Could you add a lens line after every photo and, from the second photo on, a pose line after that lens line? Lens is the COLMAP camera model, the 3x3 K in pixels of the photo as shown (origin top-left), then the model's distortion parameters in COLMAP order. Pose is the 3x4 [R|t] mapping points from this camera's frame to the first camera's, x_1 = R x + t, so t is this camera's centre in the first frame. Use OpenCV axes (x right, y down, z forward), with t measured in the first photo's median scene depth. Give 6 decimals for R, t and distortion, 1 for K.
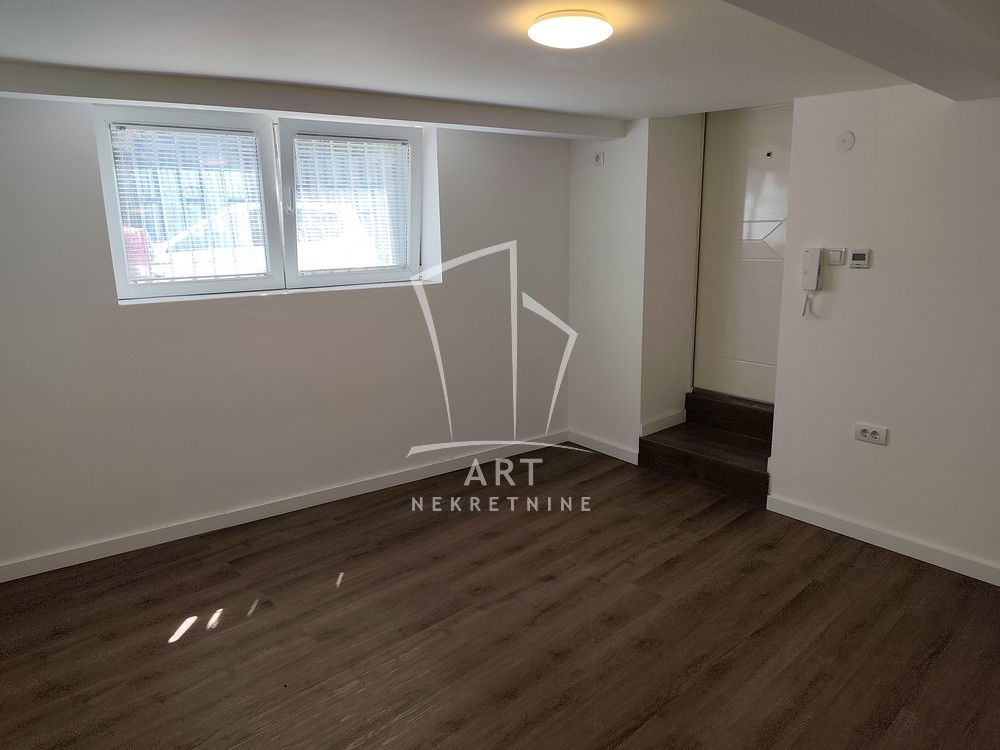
lens RADIAL K [[672.8, 0, 491.1], [0, 672.8, 369.7], [0, 0, 1]] dist [0.030500, -0.012464]
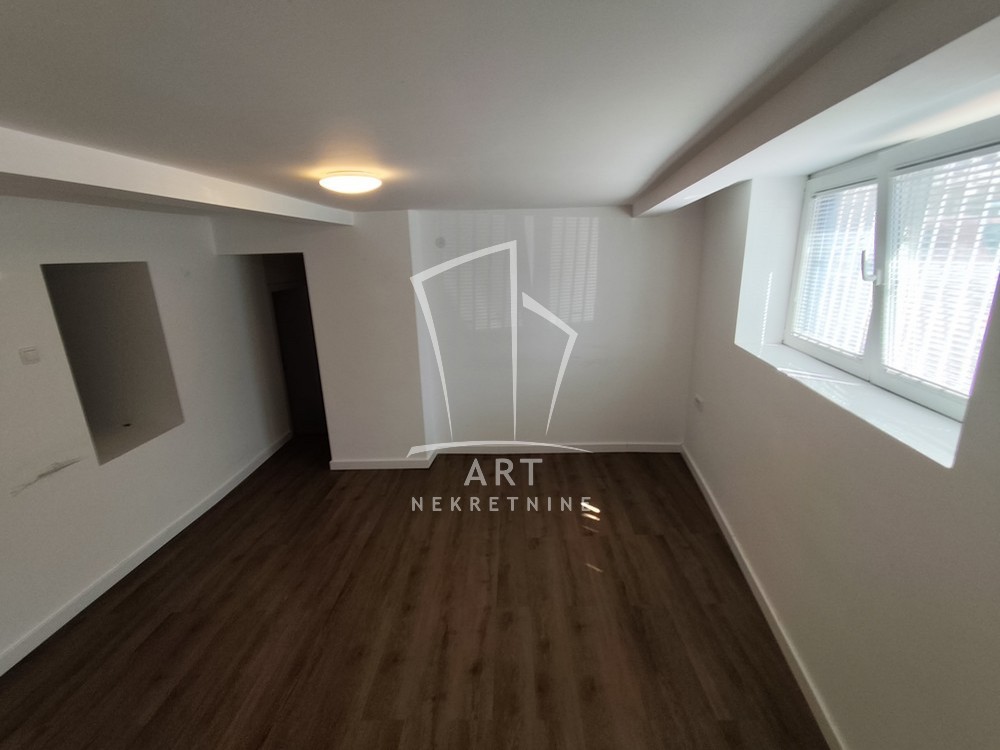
lens RADIAL K [[453.7, 0, 483.9], [0, 453.7, 380.0], [0, 0, 1]] dist [0.009625, -0.001398]
pose [[-0.713362, 0.227540, -0.662828, 0.441697], [-0.103227, 0.901386, 0.420531, -0.377164], [0.693152, 0.368413, -0.619526, 1.310870]]
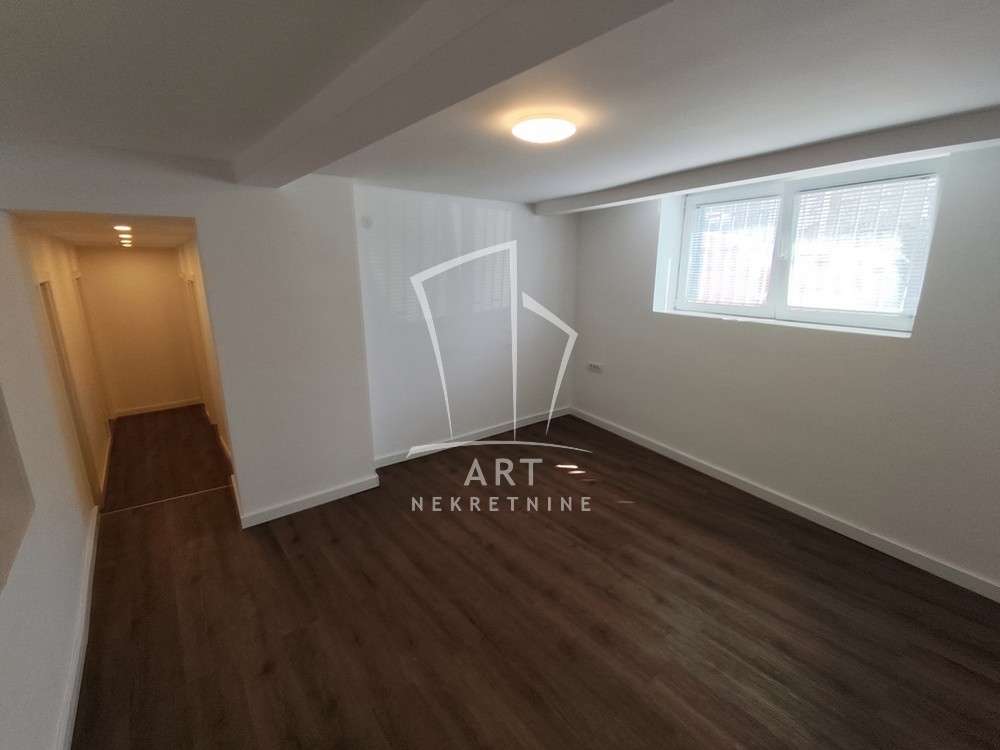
lens RADIAL K [[453.7, 0, 501.9], [0, 453.7, 383.8], [0, 0, 1]] dist [0.009625, -0.001398]
pose [[-0.071637, 0.266285, -0.961229, 0.745338], [-0.207099, 0.938732, 0.275487, -0.175193], [0.975694, 0.218805, -0.012100, 0.704122]]
